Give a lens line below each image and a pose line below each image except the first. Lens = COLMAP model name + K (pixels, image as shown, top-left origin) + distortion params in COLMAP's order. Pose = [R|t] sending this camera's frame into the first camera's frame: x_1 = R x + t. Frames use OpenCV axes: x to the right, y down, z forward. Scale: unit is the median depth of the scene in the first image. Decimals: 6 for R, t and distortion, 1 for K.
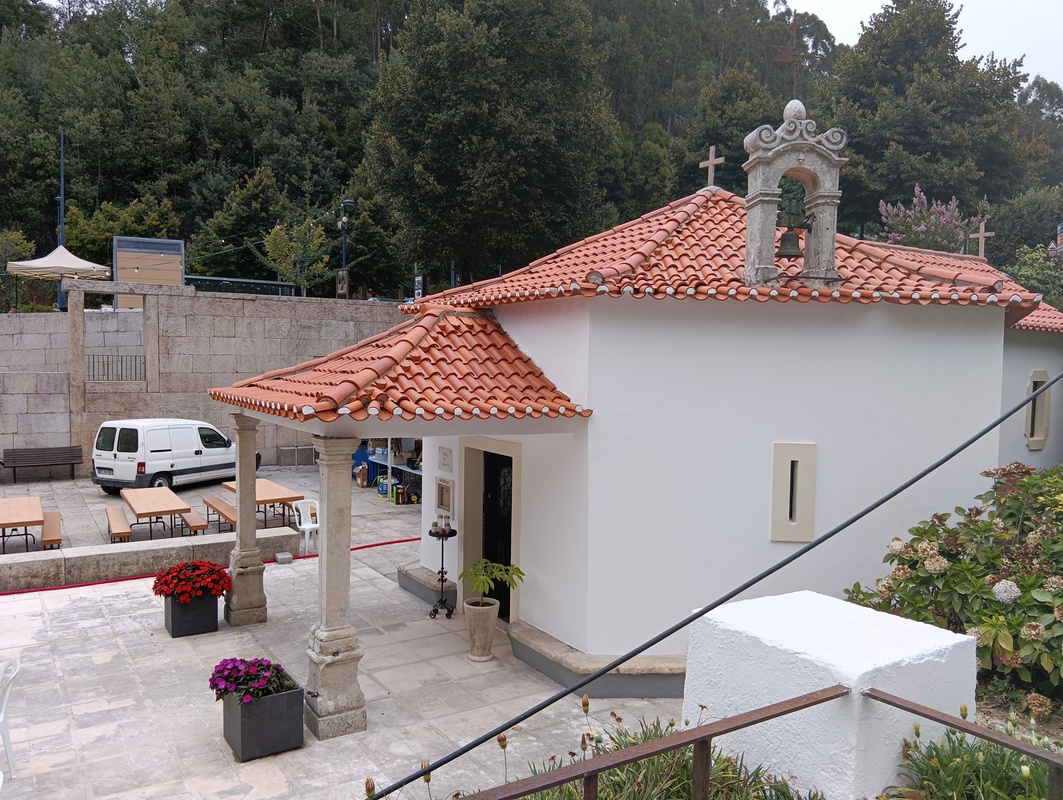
lens RADIAL K [[835.5, 0, 531.5], [0, 835.5, 400.0], [0, 0, 1]] dist [0.099792, -0.222169]
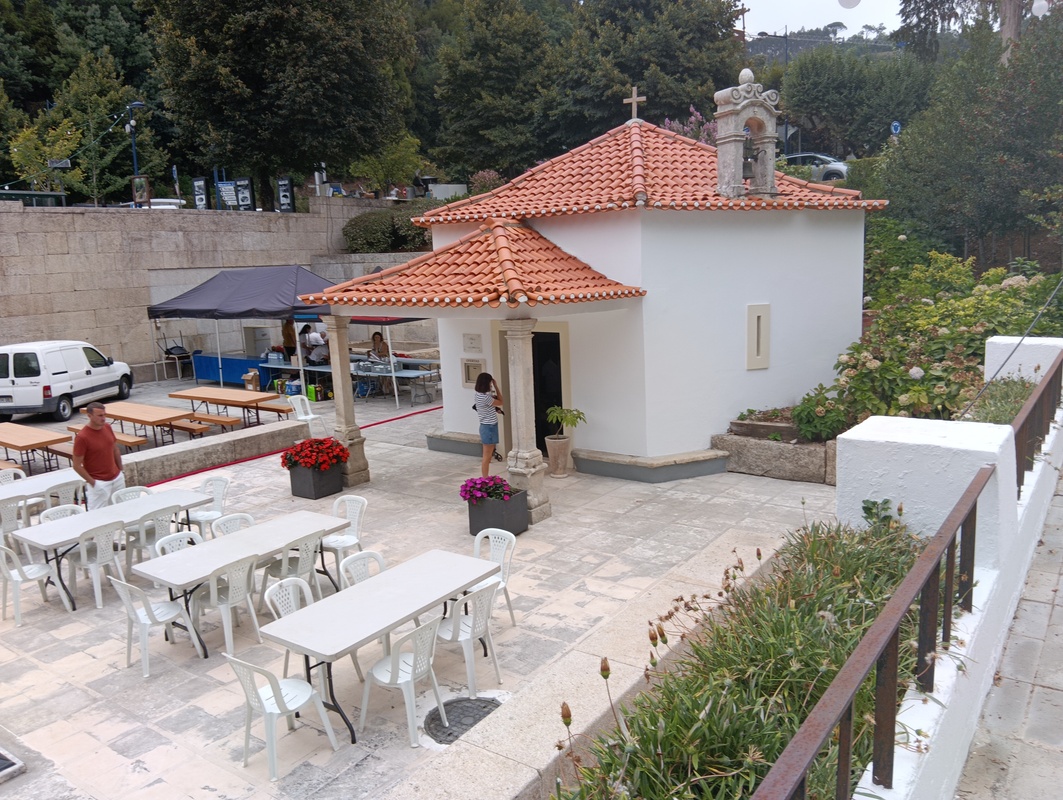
lens RADIAL K [[861.9, 0, 530.1], [0, 861.9, 392.8], [0, 0, 1]] dist [0.202165, -0.492528]
pose [[0.921473, -0.102069, 0.374792, -0.320783], [0.063300, 0.991420, 0.114367, 0.001355], [-0.383250, -0.081662, 0.920028, -0.146195]]
